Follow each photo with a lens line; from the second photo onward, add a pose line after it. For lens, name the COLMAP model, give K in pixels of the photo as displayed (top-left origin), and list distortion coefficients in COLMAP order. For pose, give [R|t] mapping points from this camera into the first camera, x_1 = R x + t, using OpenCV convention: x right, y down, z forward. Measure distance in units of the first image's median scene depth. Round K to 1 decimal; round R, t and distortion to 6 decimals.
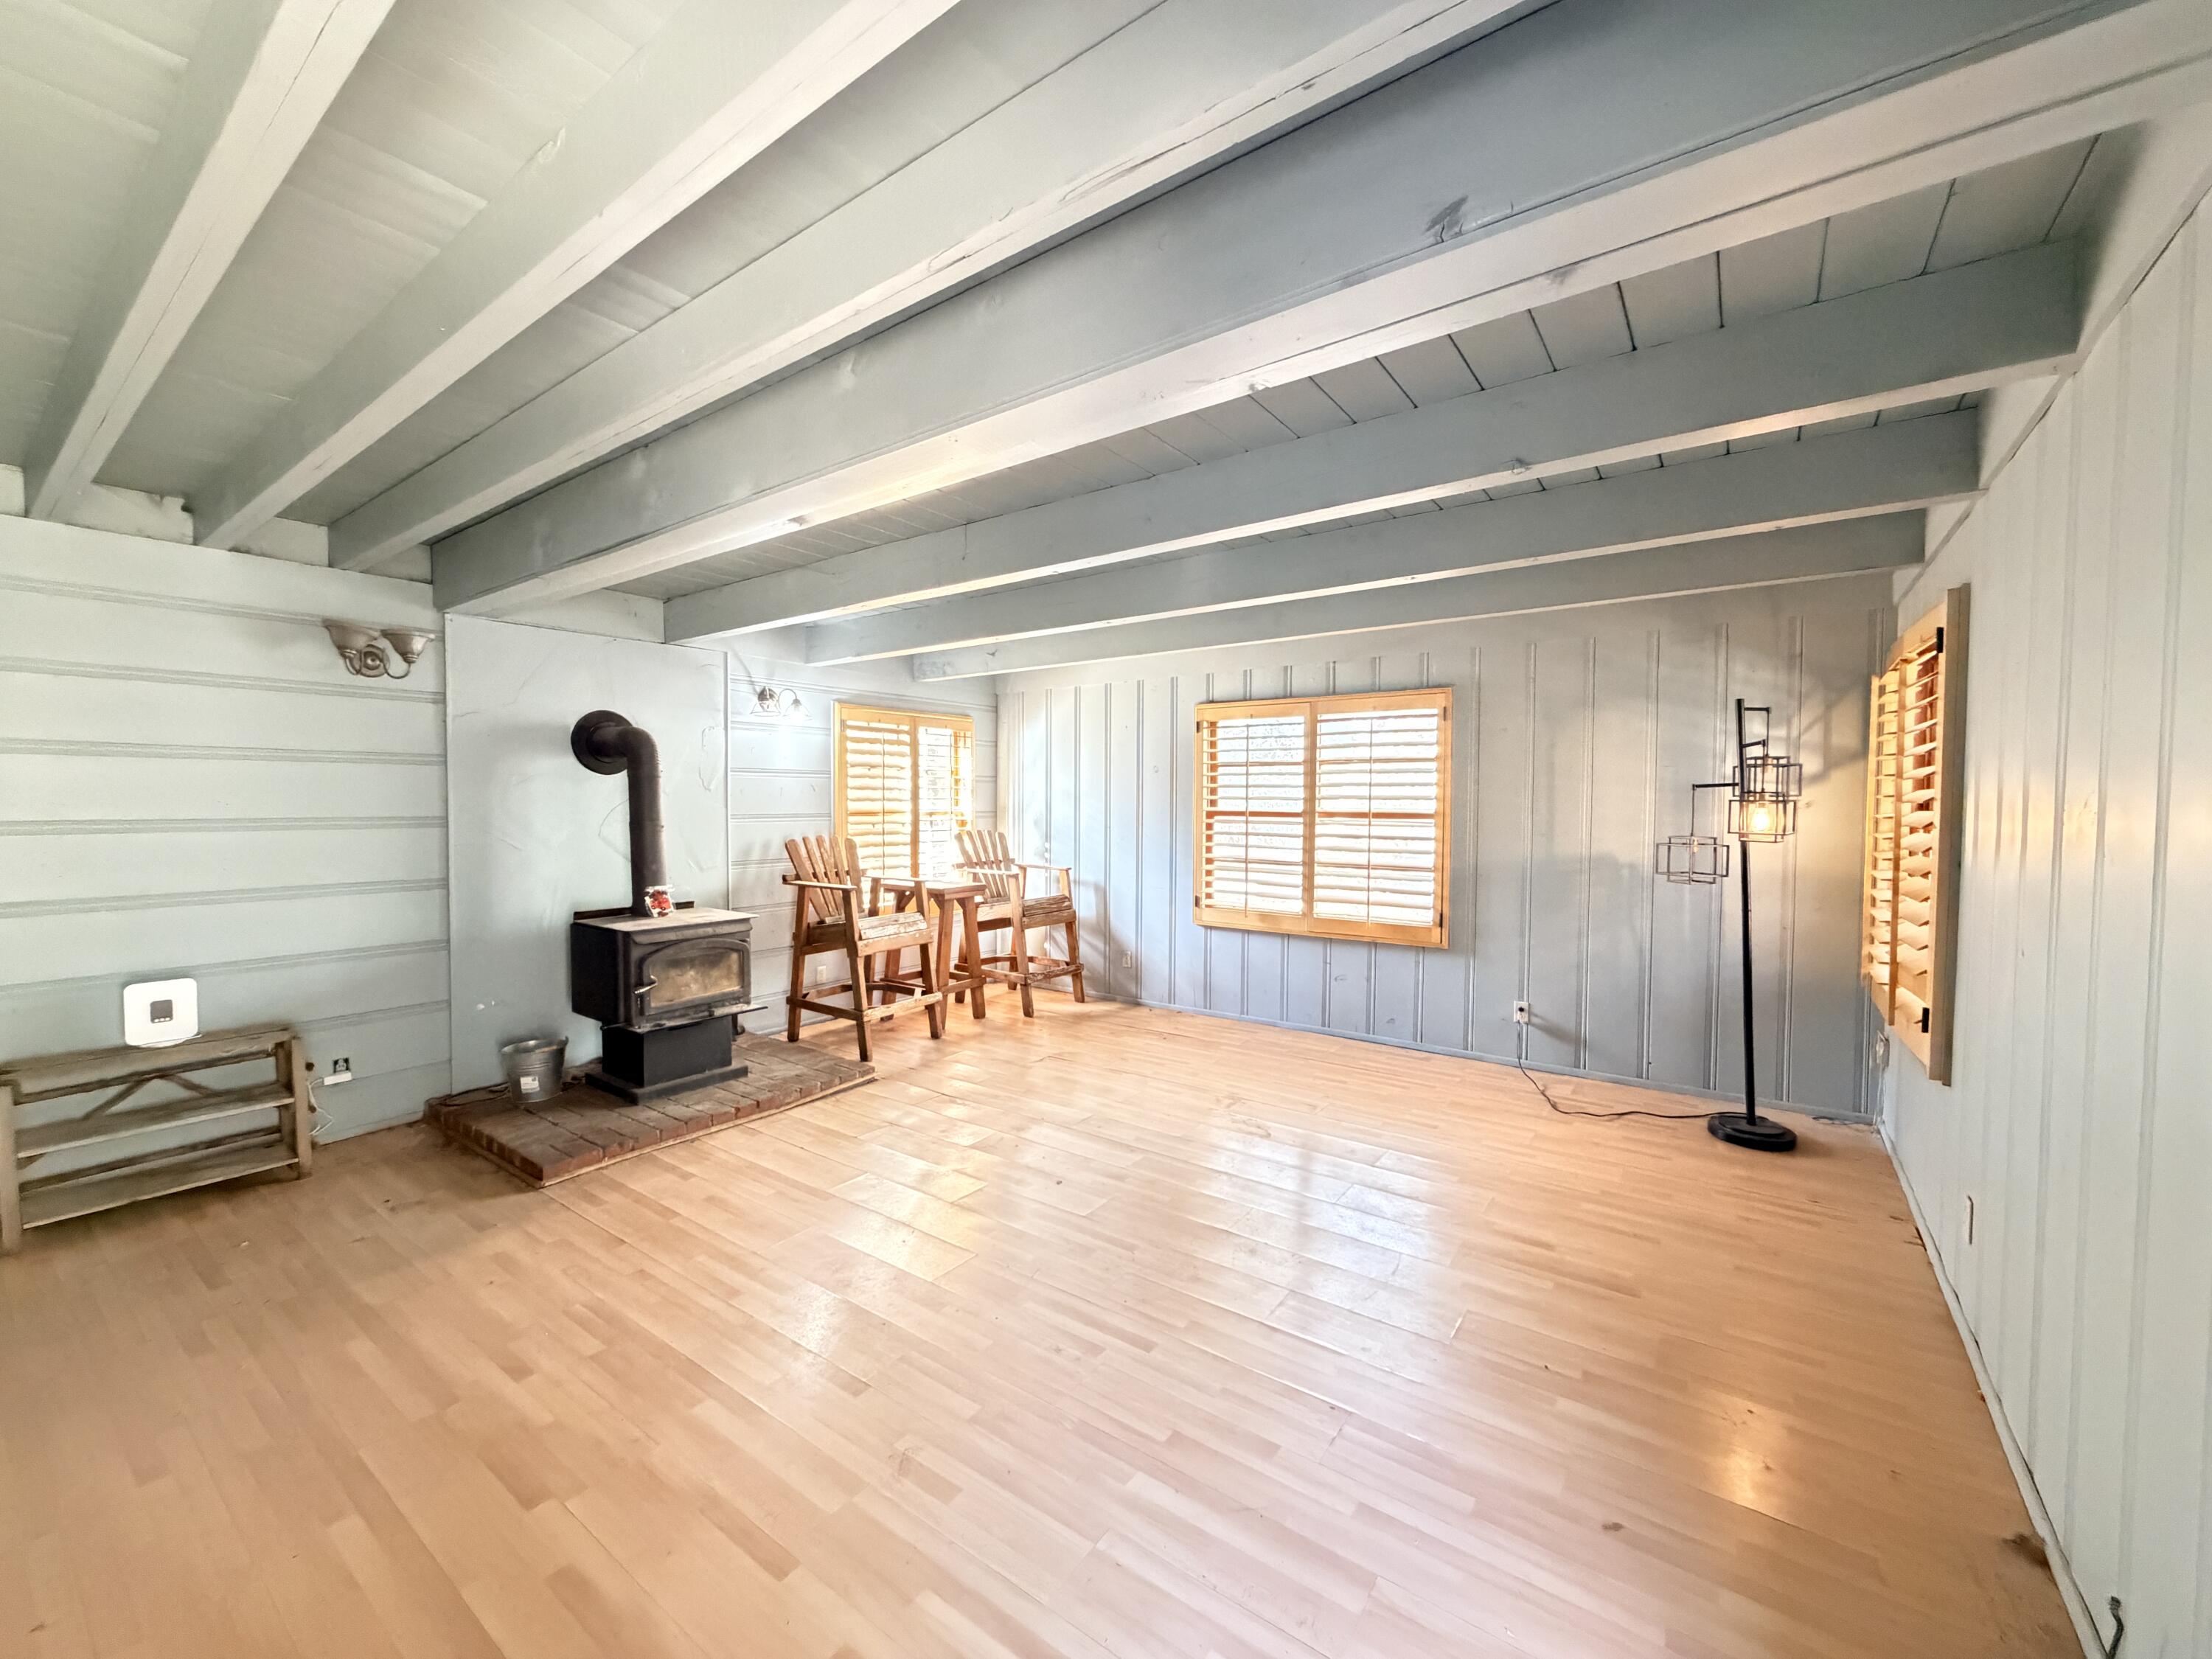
lens RADIAL K [[884.7, 0, 1094.1], [0, 884.7, 831.5], [0, 0, 1]] dist [0.001818, 0.000249]
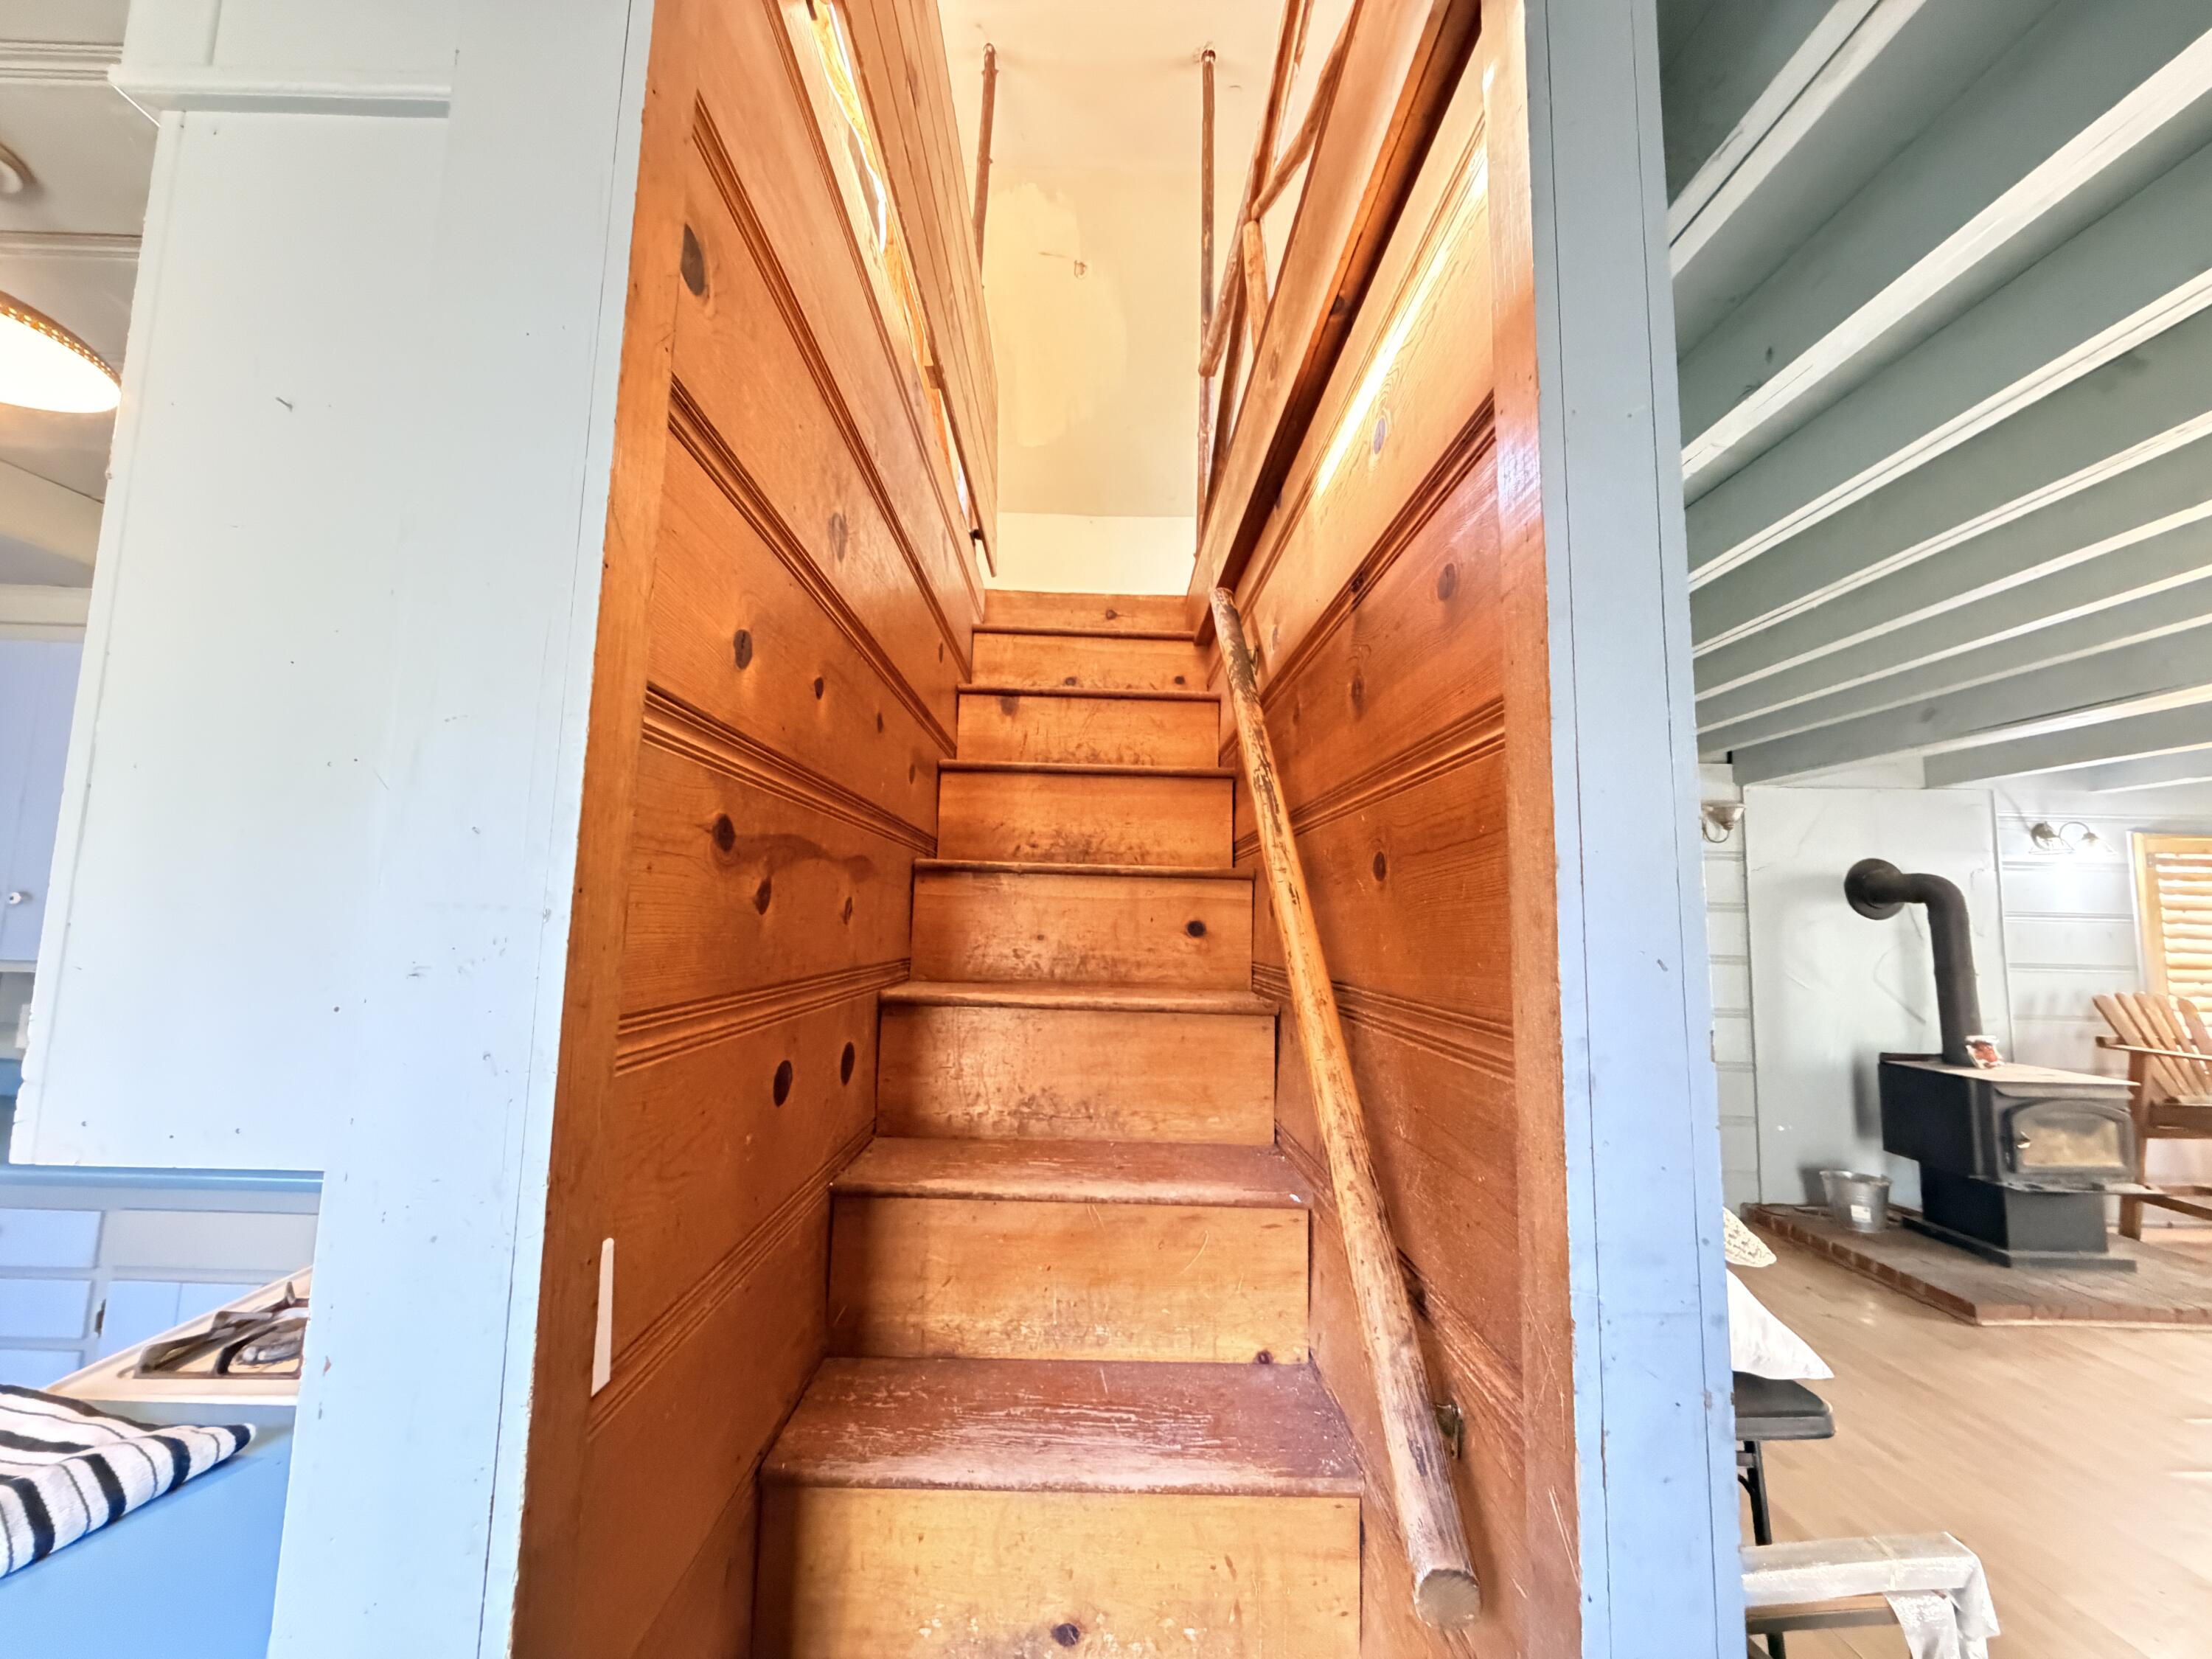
lens RADIAL K [[884.7, 0, 1101.2], [0, 884.7, 821.3], [0, 0, 1]] dist [0.001818, 0.000249]
pose [[0.601482, -0.078160, -0.795054, -0.260744], [-0.047849, 0.989891, -0.133513, 0.003945], [0.797452, 0.118348, 0.591662, -0.354630]]
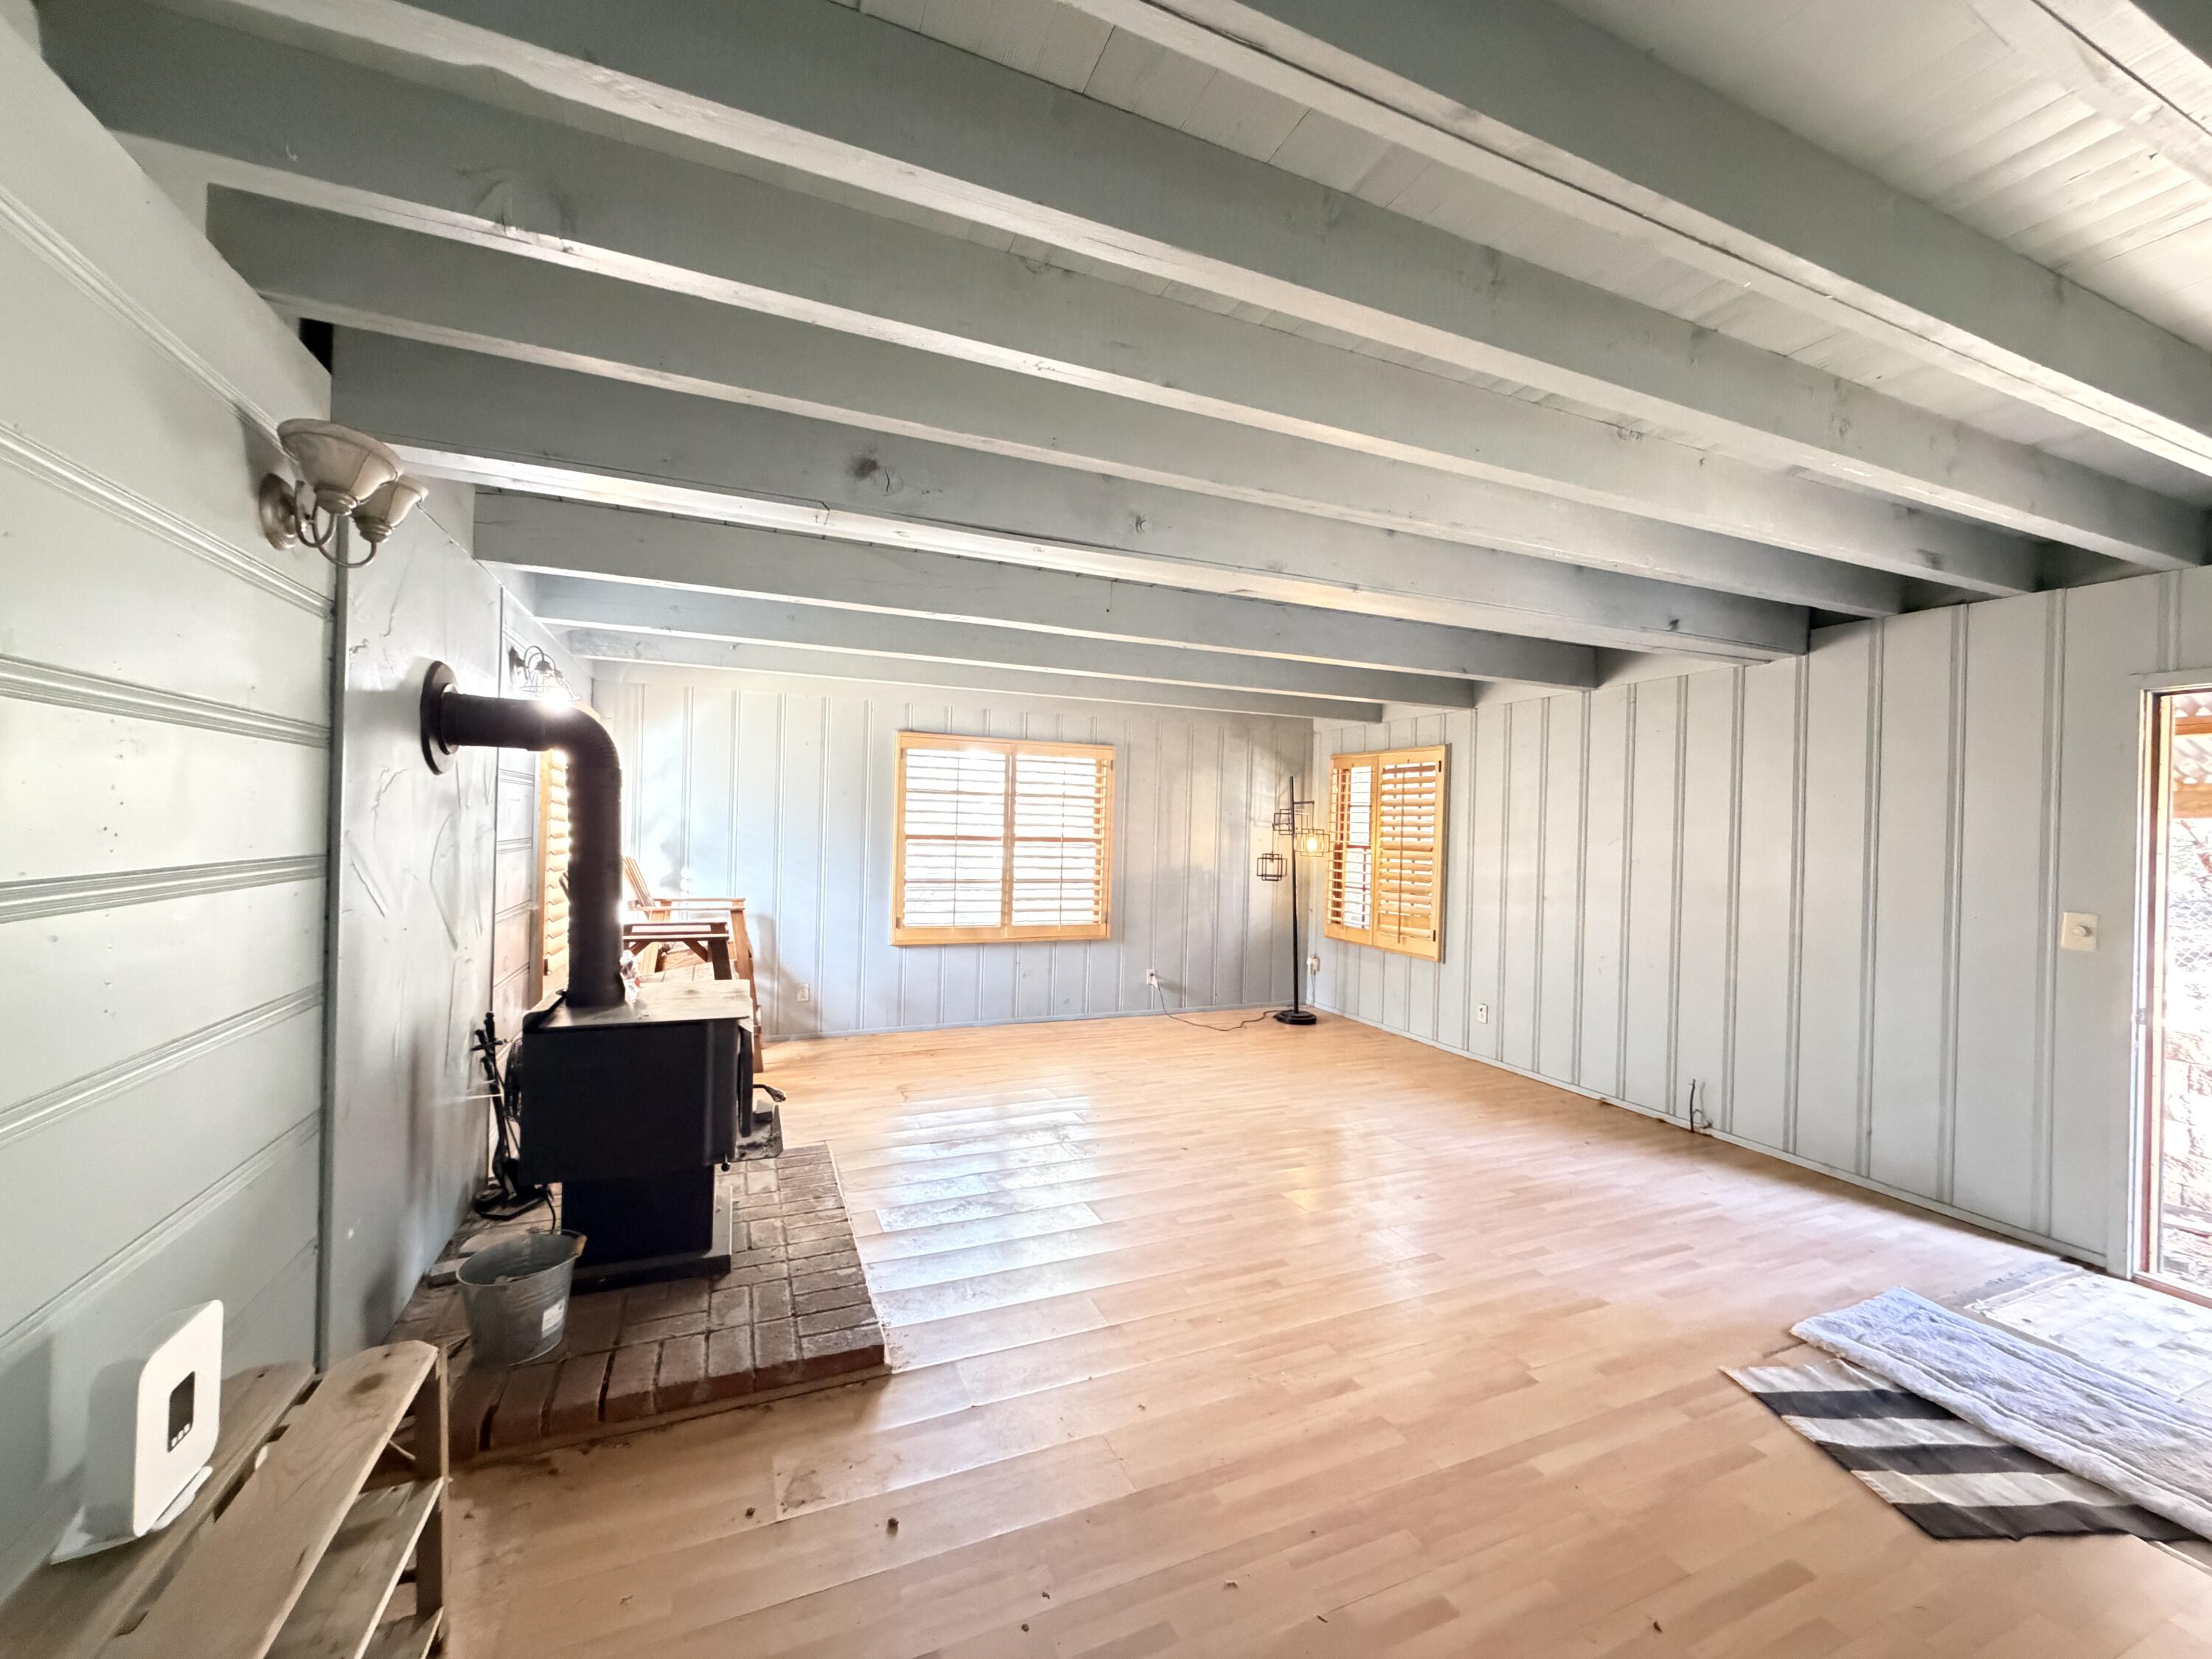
lens RADIAL K [[884.7, 0, 1106.9], [0, 884.7, 831.4], [0, 0, 1]] dist [0.001818, 0.000249]
pose [[0.505882, 0.005098, 0.862588, -0.818041], [0.006448, 0.999932, -0.009691, -0.019552], [-0.862579, 0.010465, 0.505814, 0.339517]]
